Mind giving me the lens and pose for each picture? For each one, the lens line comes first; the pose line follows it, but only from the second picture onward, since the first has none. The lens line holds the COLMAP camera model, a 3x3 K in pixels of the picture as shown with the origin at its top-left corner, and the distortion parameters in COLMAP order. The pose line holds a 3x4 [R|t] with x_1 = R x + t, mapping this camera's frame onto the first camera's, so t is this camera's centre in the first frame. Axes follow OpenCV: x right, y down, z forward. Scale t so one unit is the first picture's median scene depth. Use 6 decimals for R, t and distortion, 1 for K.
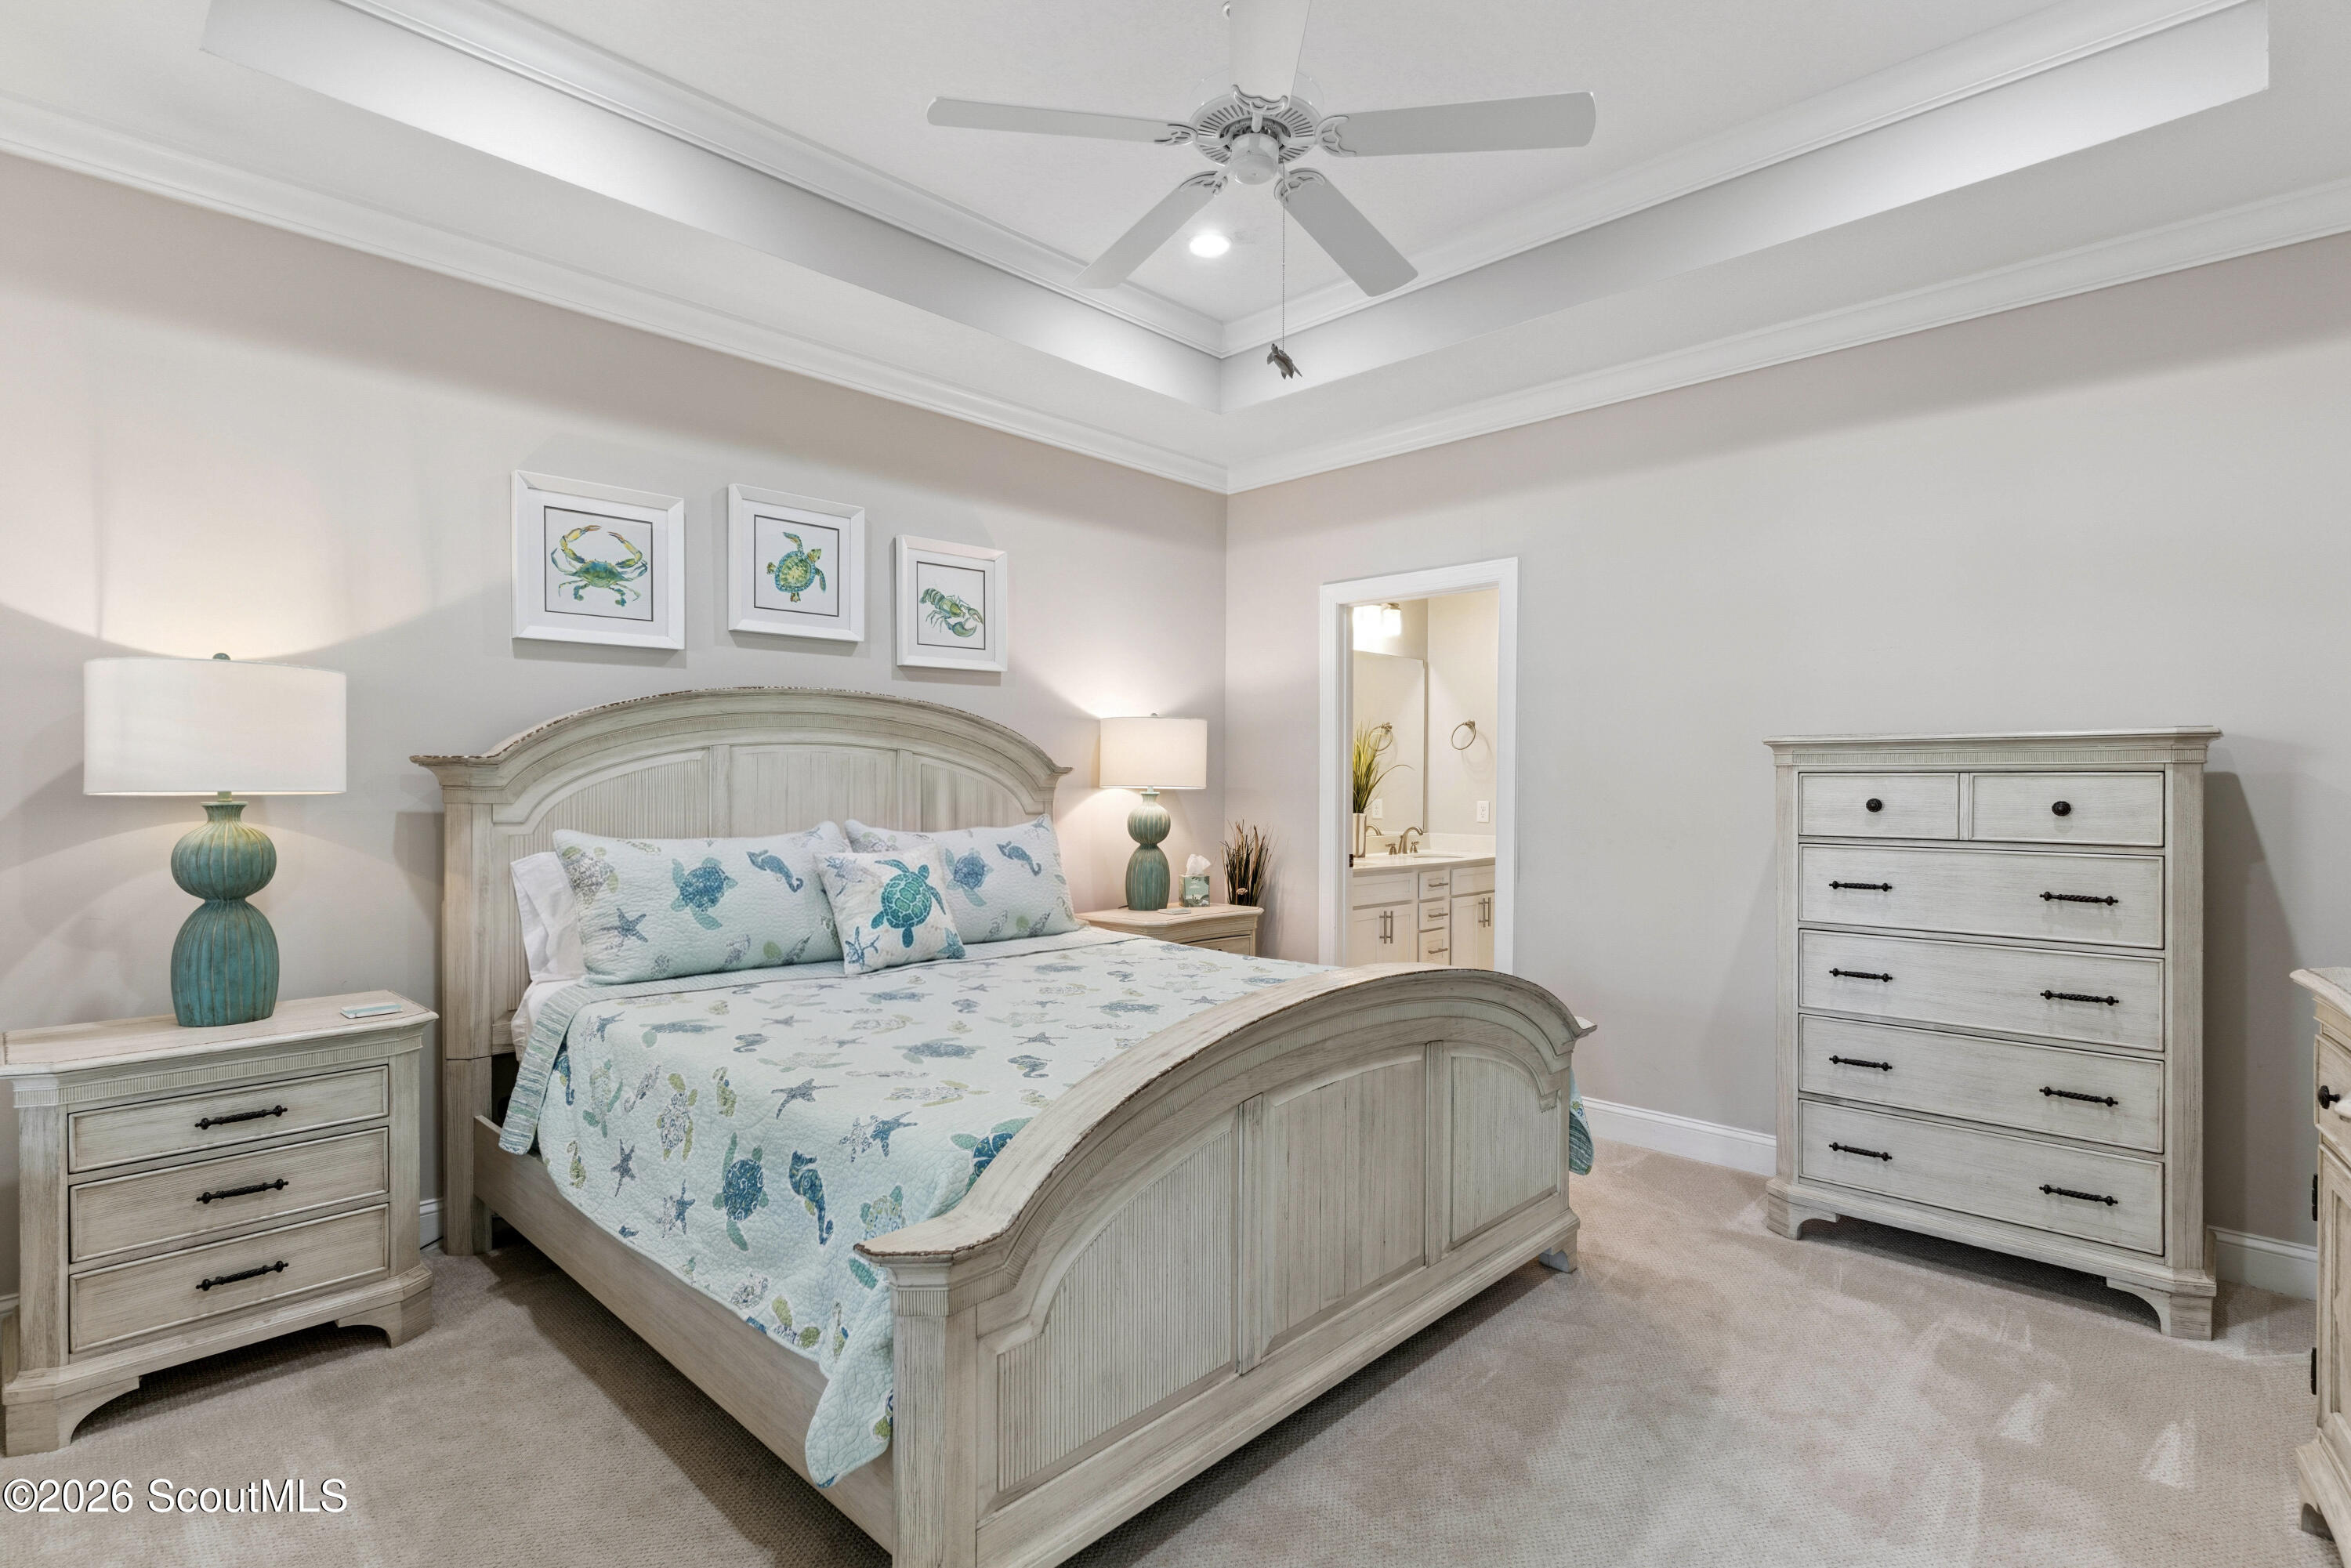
lens RADIAL K [[1128.7, 0, 1172.8], [0, 1128.7, 782.6], [0, 0, 1]] dist [-0.003966, -0.000407]
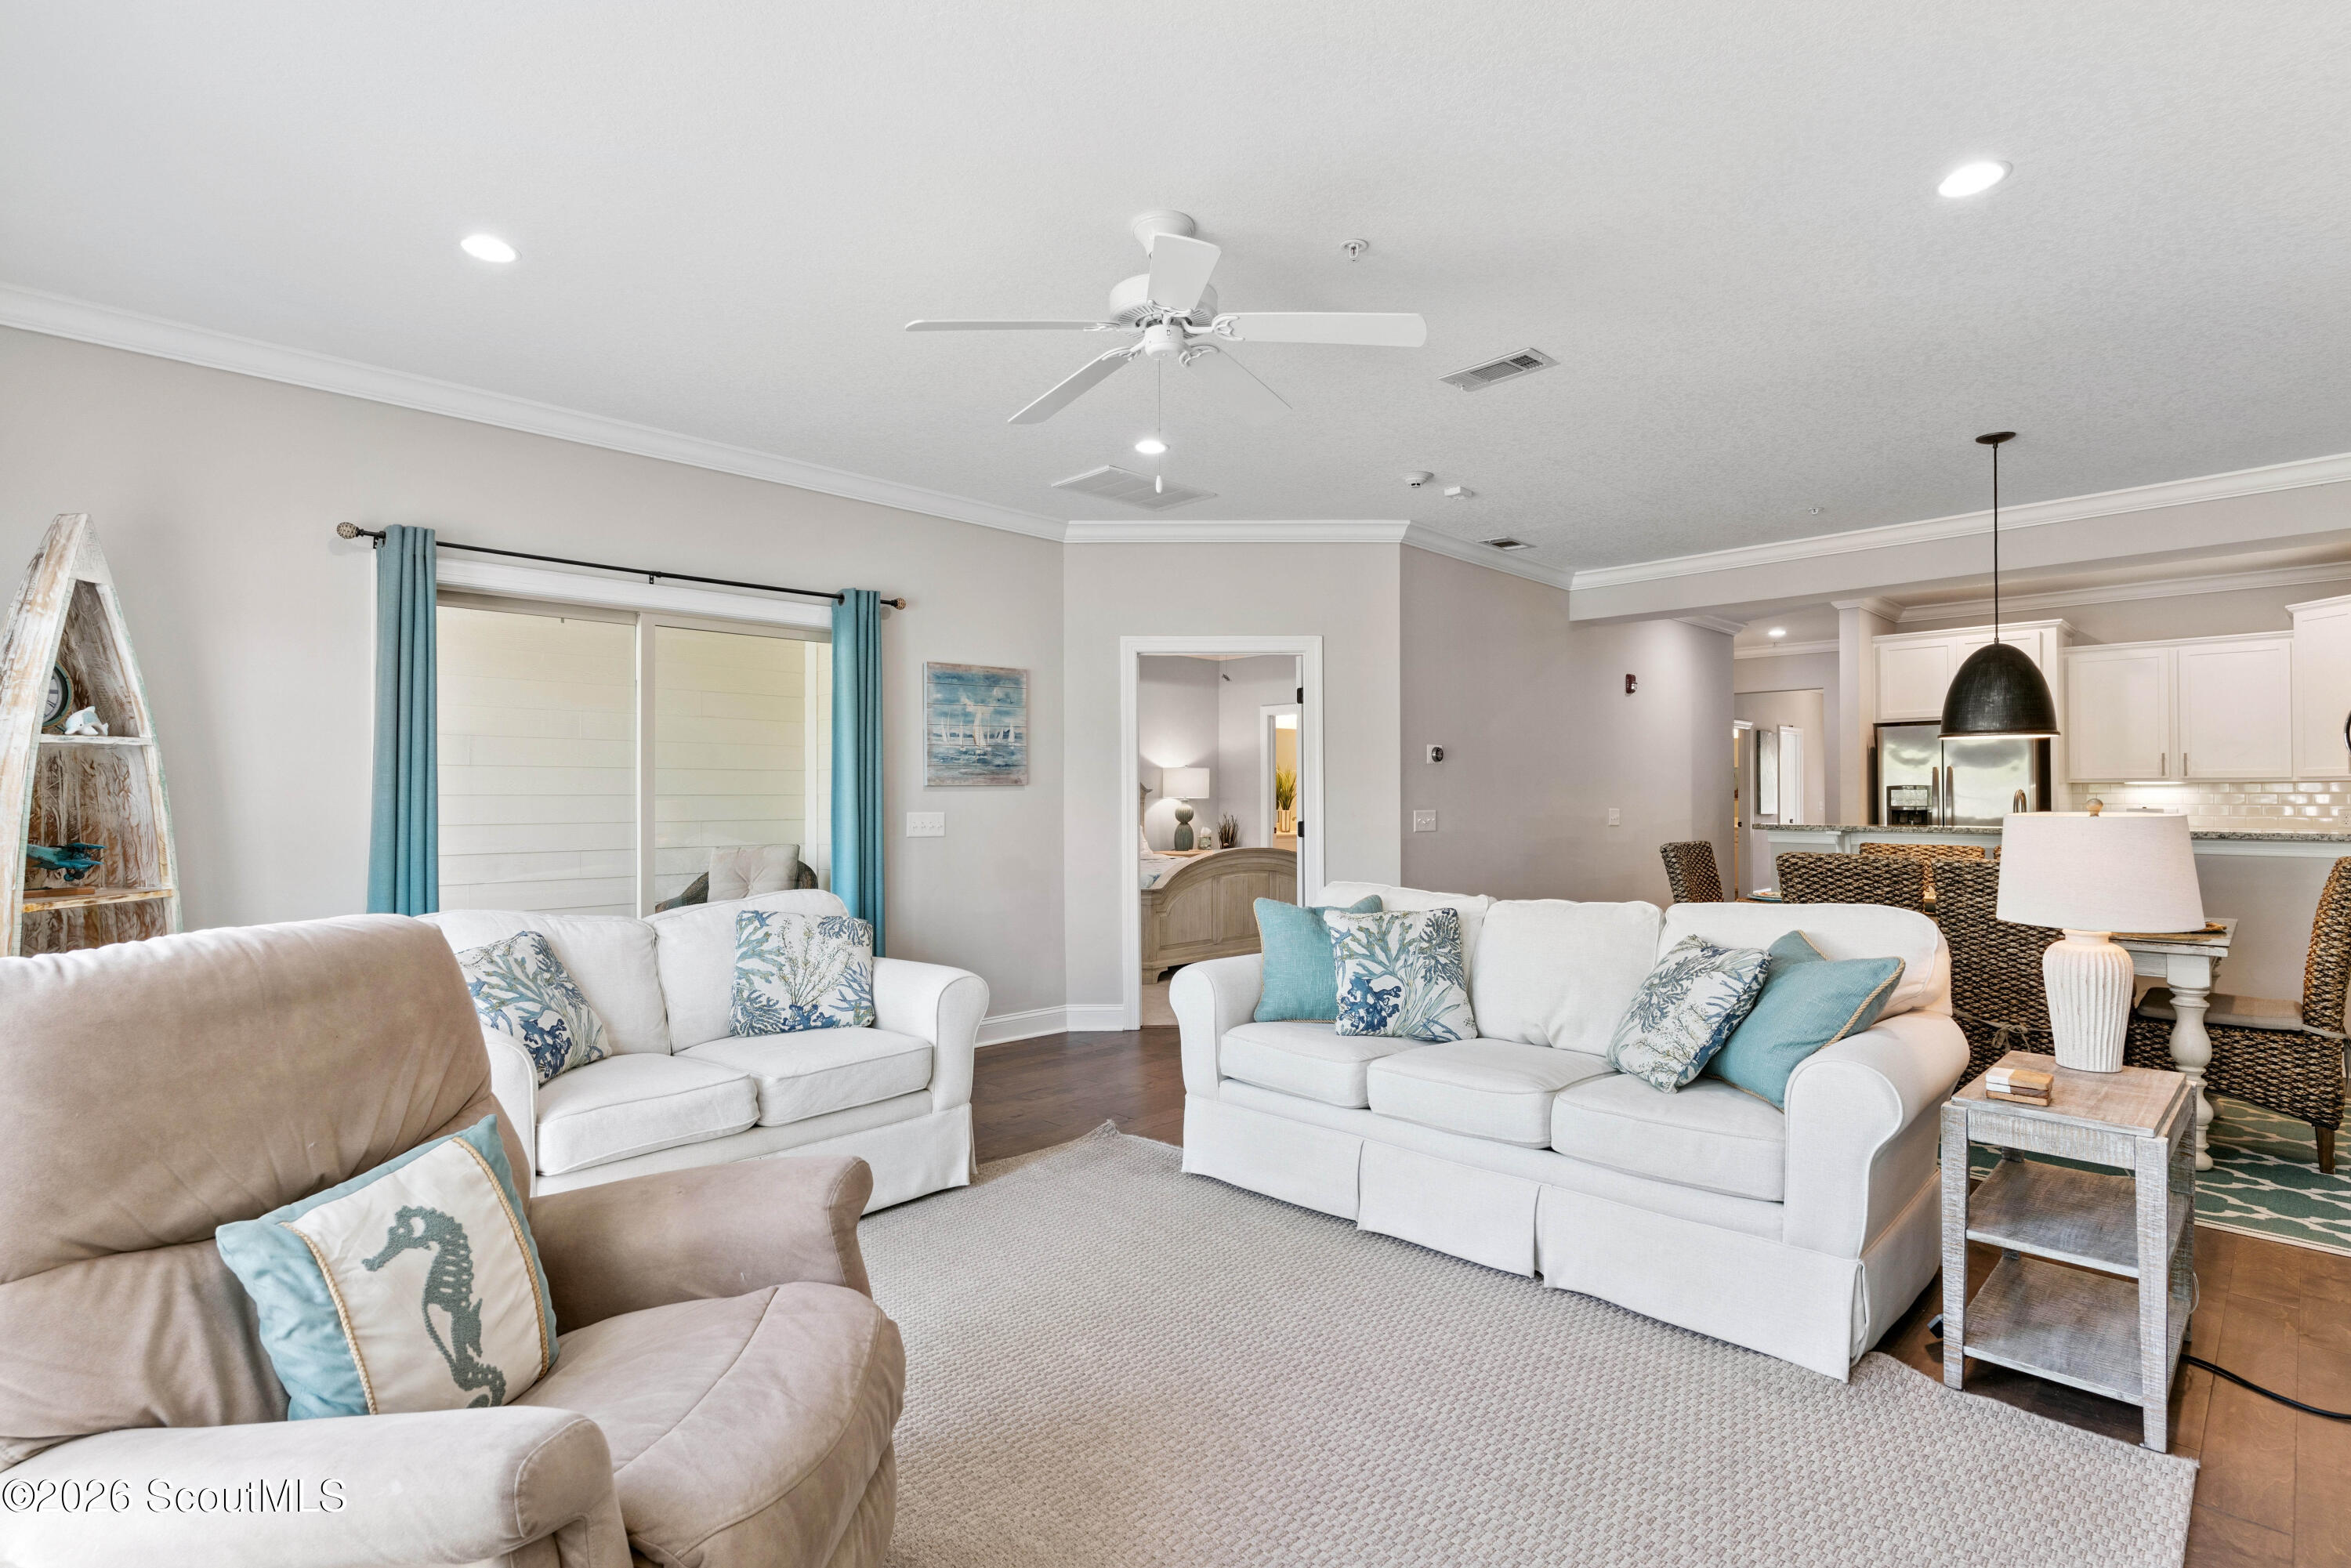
lens RADIAL K [[1128.5, 0, 1176.9], [0, 1128.5, 785.2], [0, 0, 1]] dist [0.000391, 0.000053]
pose [[0.999908, -0.006035, -0.012188, -0.007757], [0.005936, 0.999950, -0.008096, -0.002187], [0.012236, 0.008023, 0.999893, -1.244766]]
